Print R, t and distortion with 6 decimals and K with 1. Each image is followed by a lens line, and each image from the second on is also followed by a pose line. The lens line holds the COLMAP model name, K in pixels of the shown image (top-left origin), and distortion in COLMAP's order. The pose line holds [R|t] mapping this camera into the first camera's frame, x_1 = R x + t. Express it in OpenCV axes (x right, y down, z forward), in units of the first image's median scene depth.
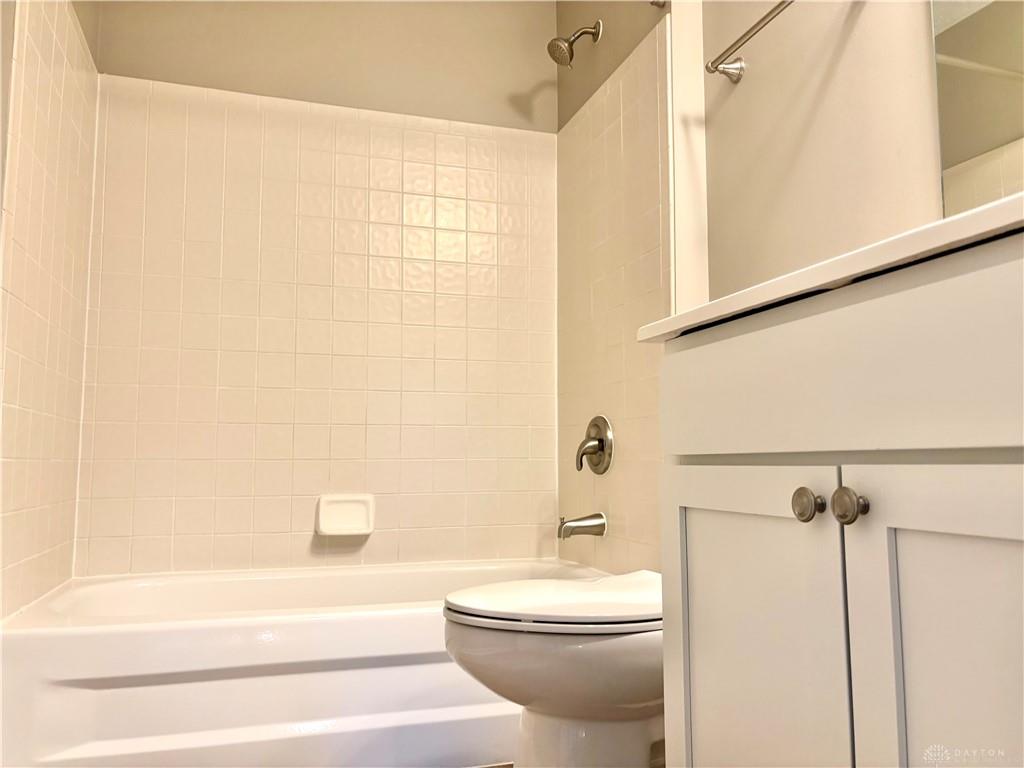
lens RADIAL K [[780.1, 0, 512.0], [0, 780.1, 384.0], [0, 0, 1]] dist [0.065515, -0.098580]
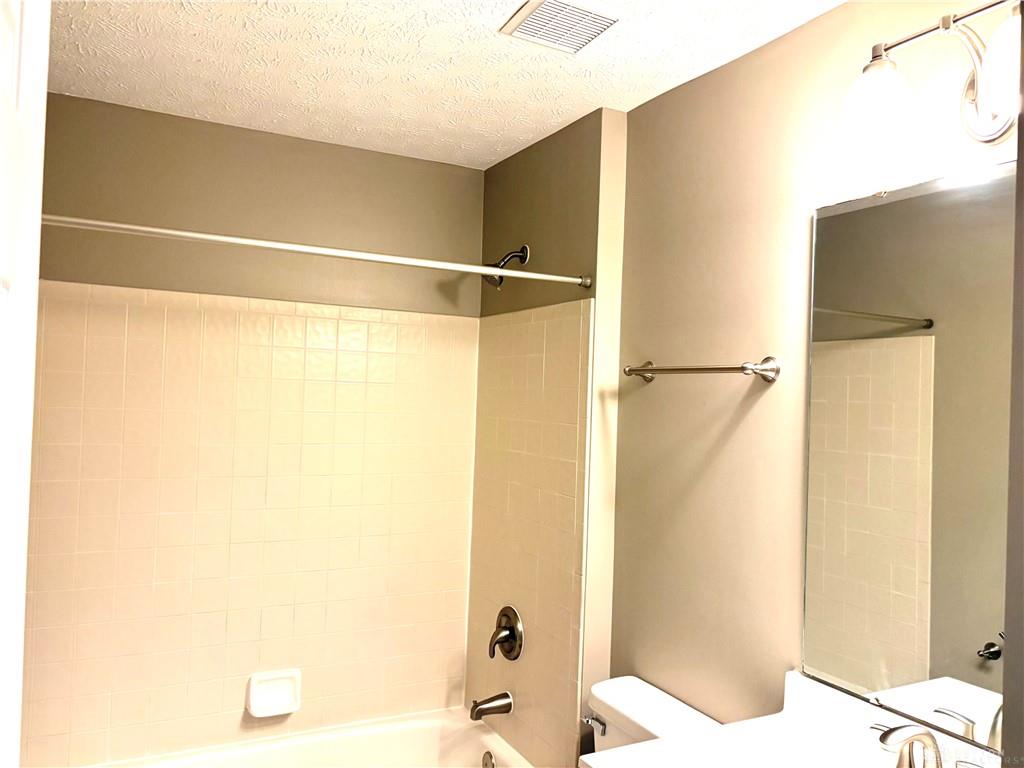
lens RADIAL K [[780.1, 0, 512.0], [0, 780.1, 384.0], [0, 0, 1]] dist [0.065515, -0.098580]
pose [[0.985737, 0.038133, 0.163914, -0.086966], [-0.051367, 0.995686, 0.077271, -0.375152], [-0.160261, -0.084589, 0.983444, -0.095847]]
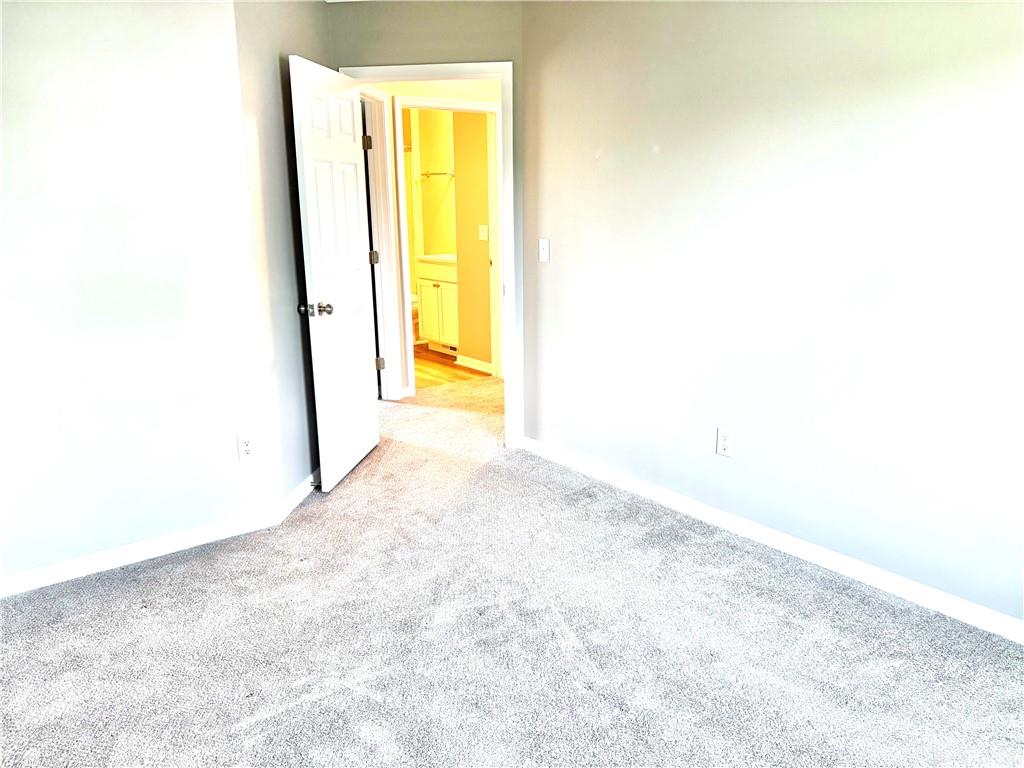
lens RADIAL K [[780.1, 0, 512.0], [0, 780.1, 384.0], [0, 0, 1]] dist [0.065515, -0.098580]
pose [[0.941841, -0.106156, 0.318851, -0.596124], [-0.005120, 0.944154, 0.329465, -0.585698], [-0.336019, -0.311936, 0.888700, -2.573755]]
